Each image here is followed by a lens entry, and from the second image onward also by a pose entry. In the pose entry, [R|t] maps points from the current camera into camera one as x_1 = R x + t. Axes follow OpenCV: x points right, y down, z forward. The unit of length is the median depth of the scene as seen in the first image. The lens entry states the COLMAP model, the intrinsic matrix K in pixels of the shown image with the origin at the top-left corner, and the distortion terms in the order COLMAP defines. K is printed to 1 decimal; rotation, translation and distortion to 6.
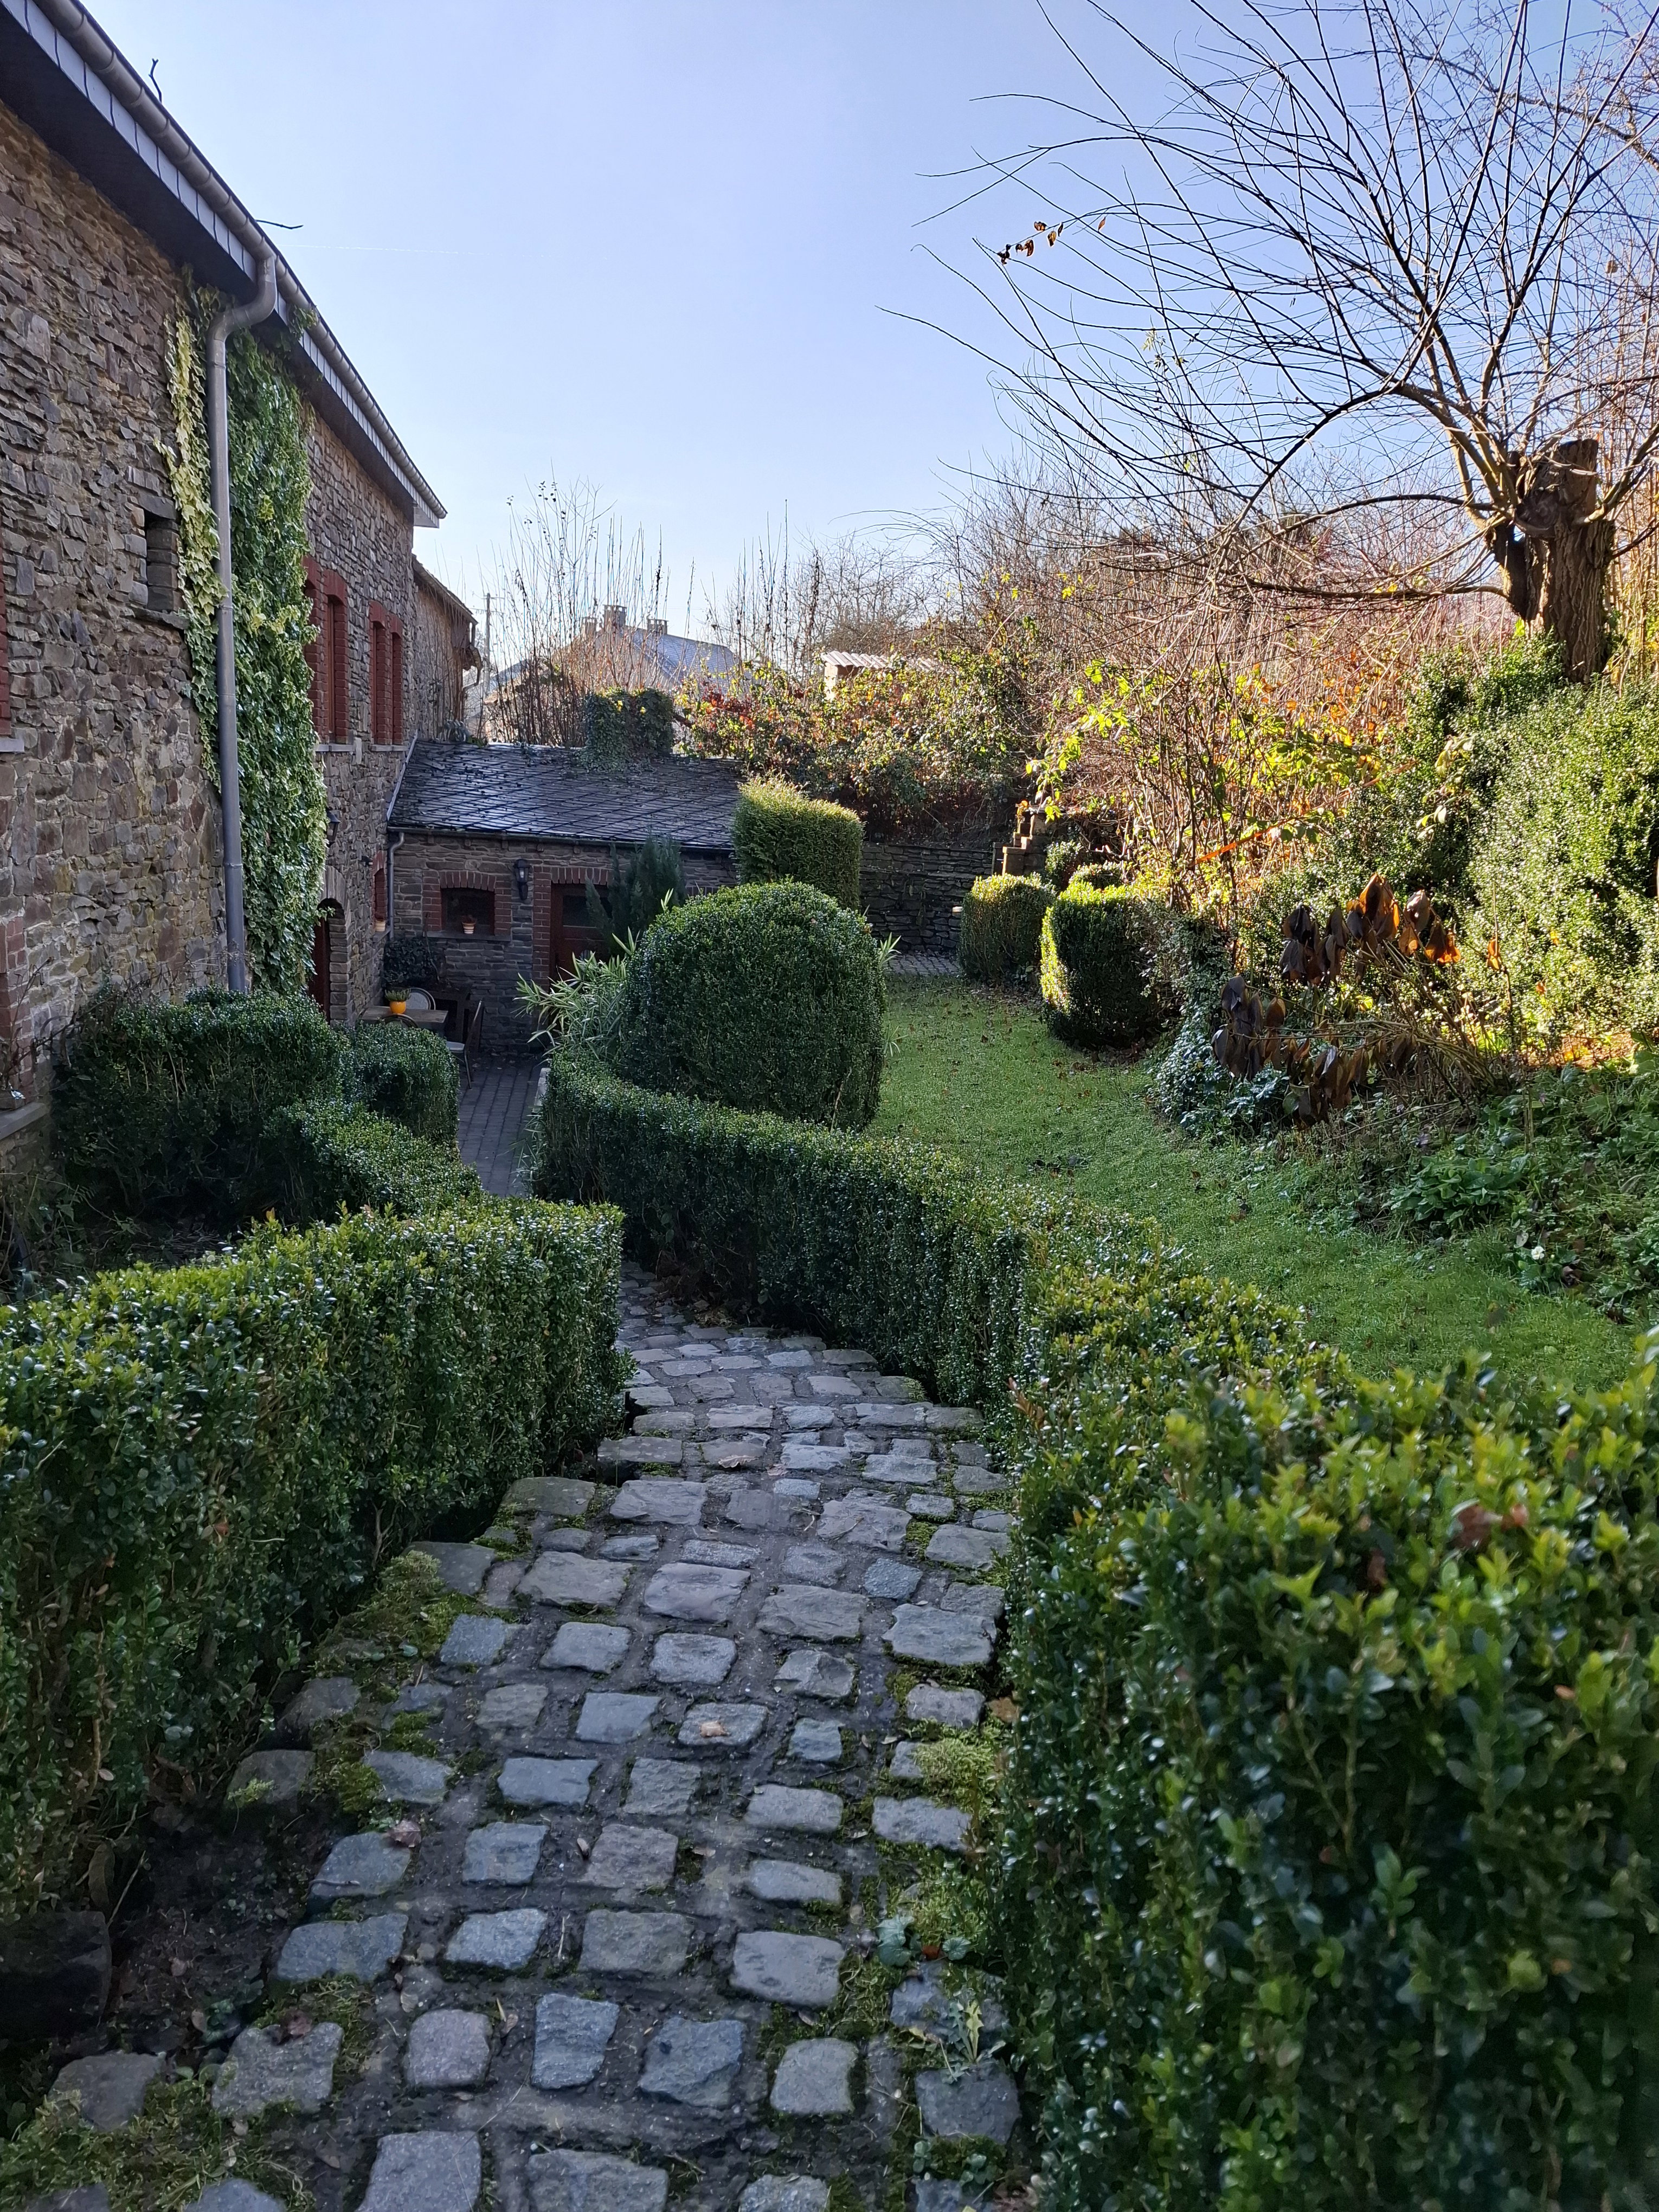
lens RADIAL K [[1591.6, 0, 829.5], [0, 1591.6, 1106.0], [0, 0, 1]] dist [0.079366, -0.084731]
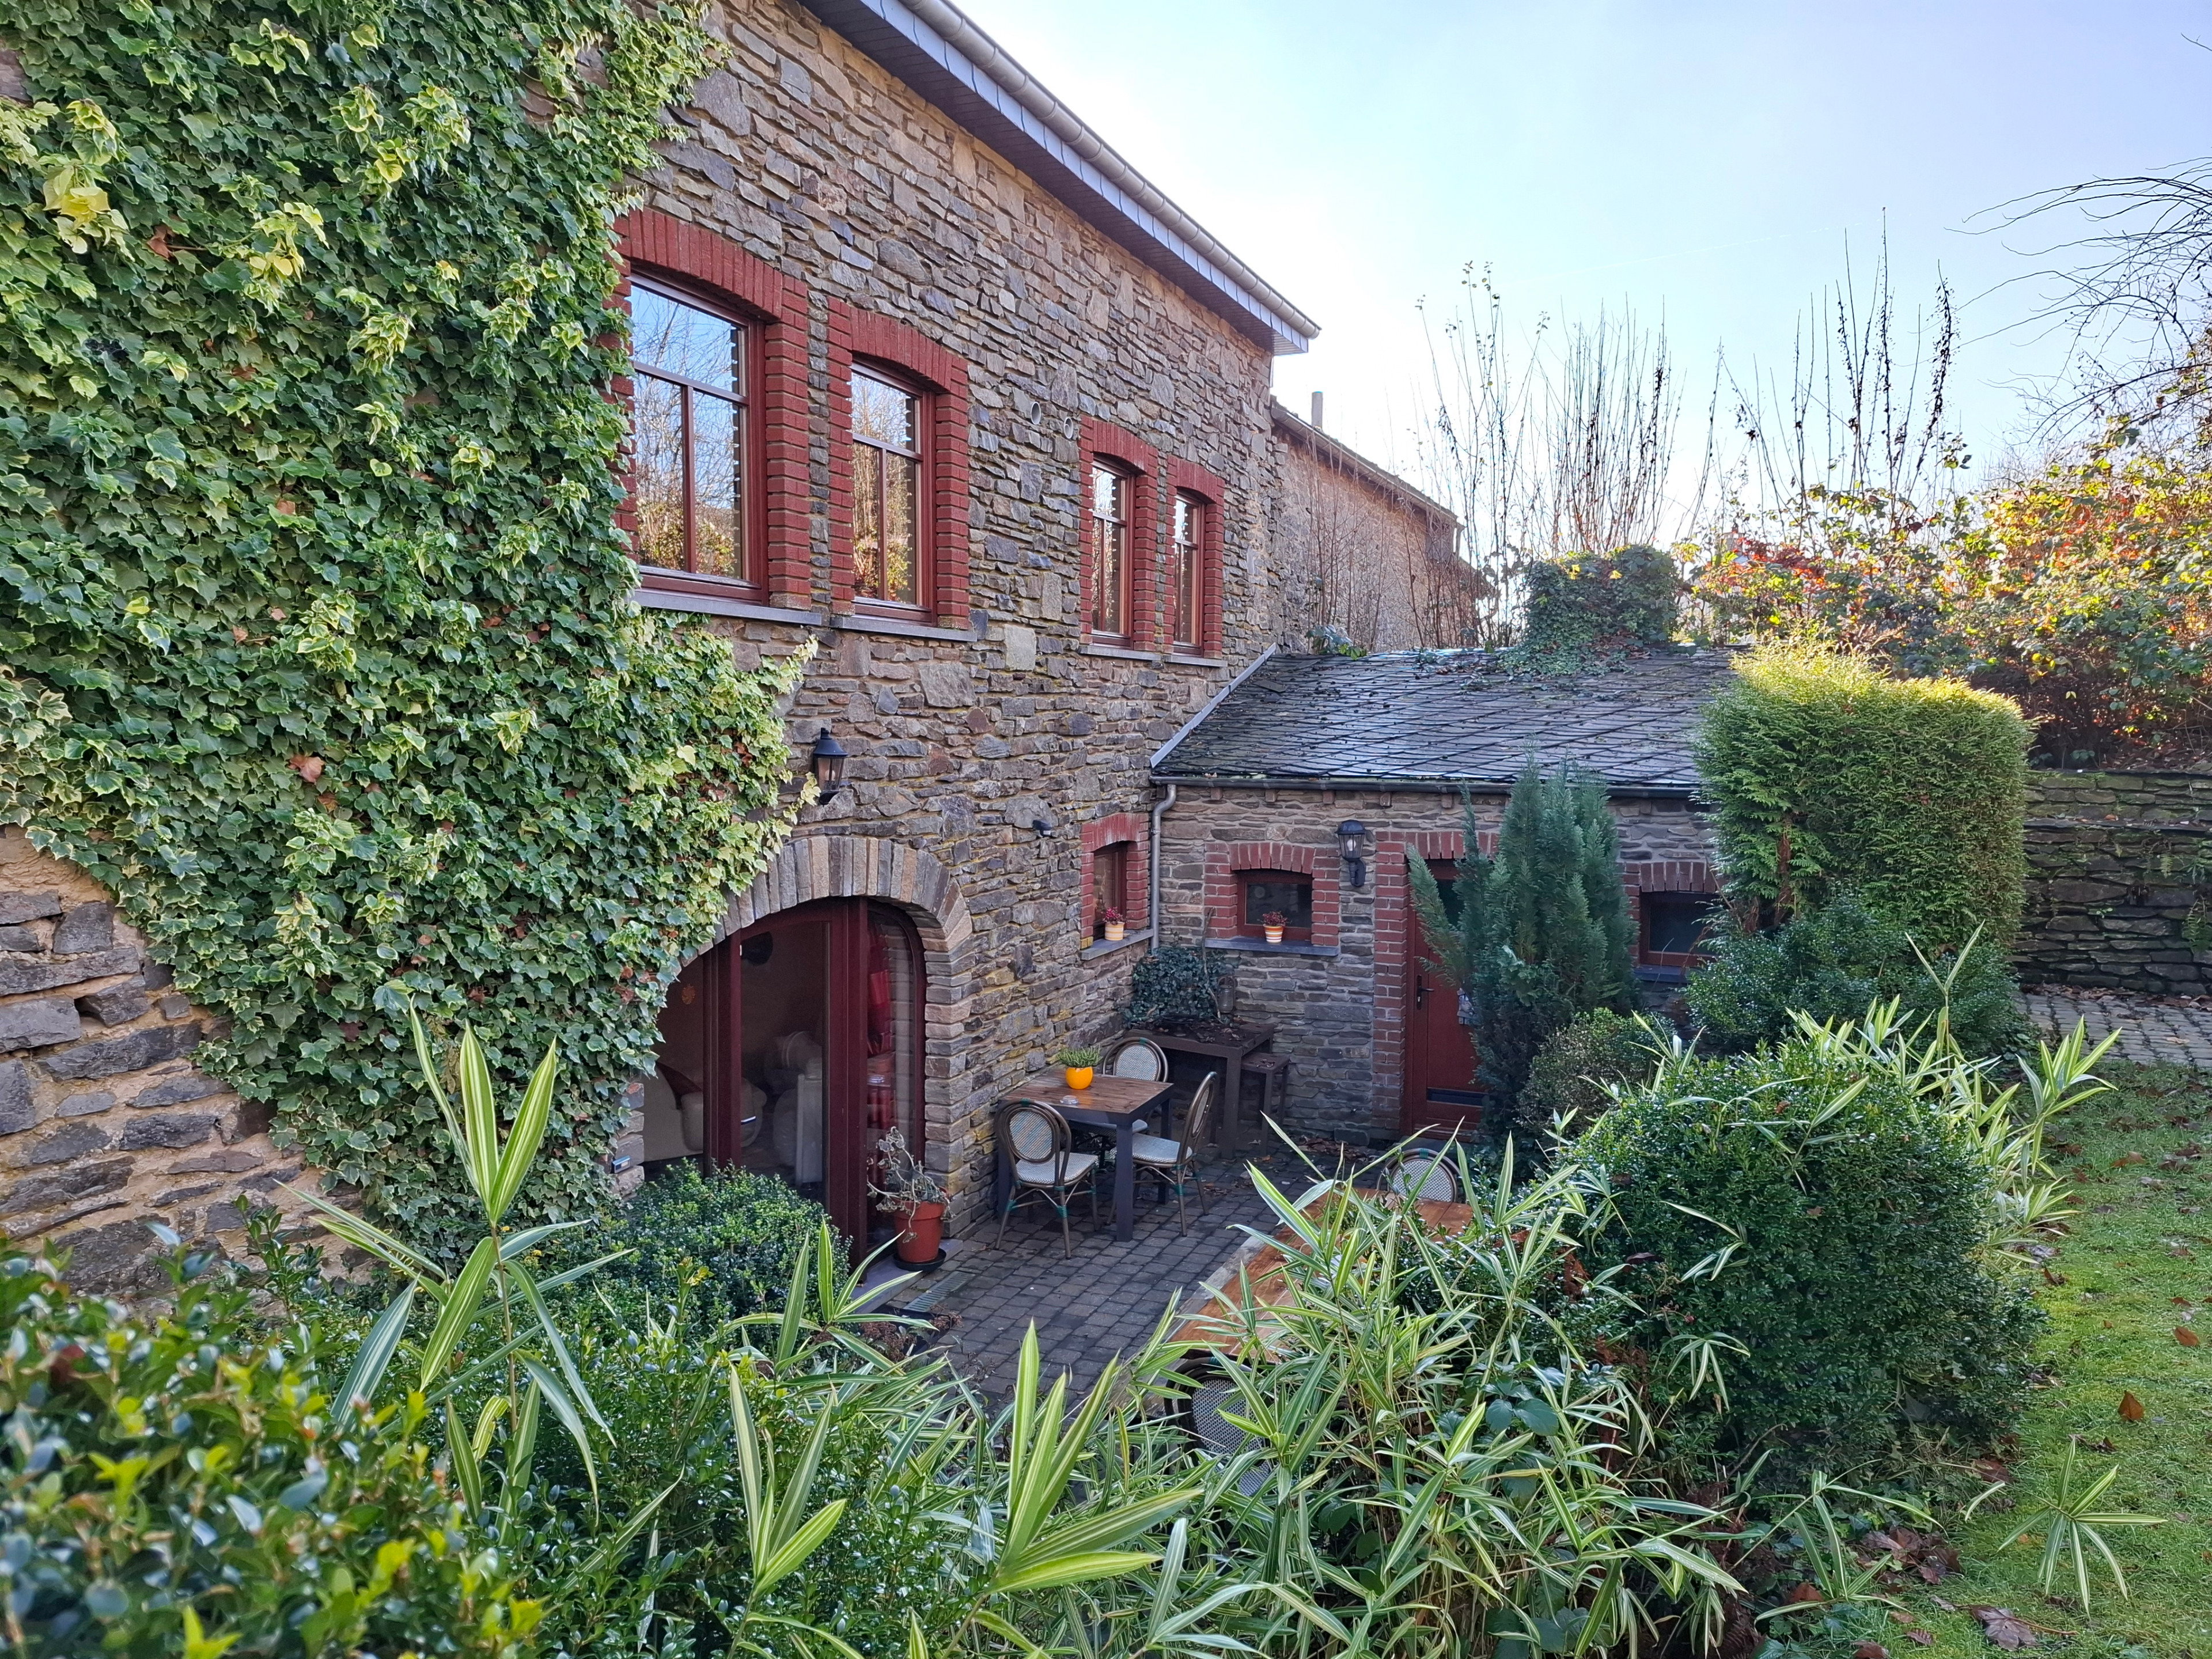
lens RADIAL K [[1591.6, 0, 1053.6], [0, 1591.6, 843.5], [0, 0, 1]] dist [0.079366, -0.084731]
pose [[0.852463, -0.016453, -0.522528, 0.021986], [-0.060156, 0.989778, -0.129306, -0.060518], [0.519315, 0.141662, 0.842760, 0.431457]]
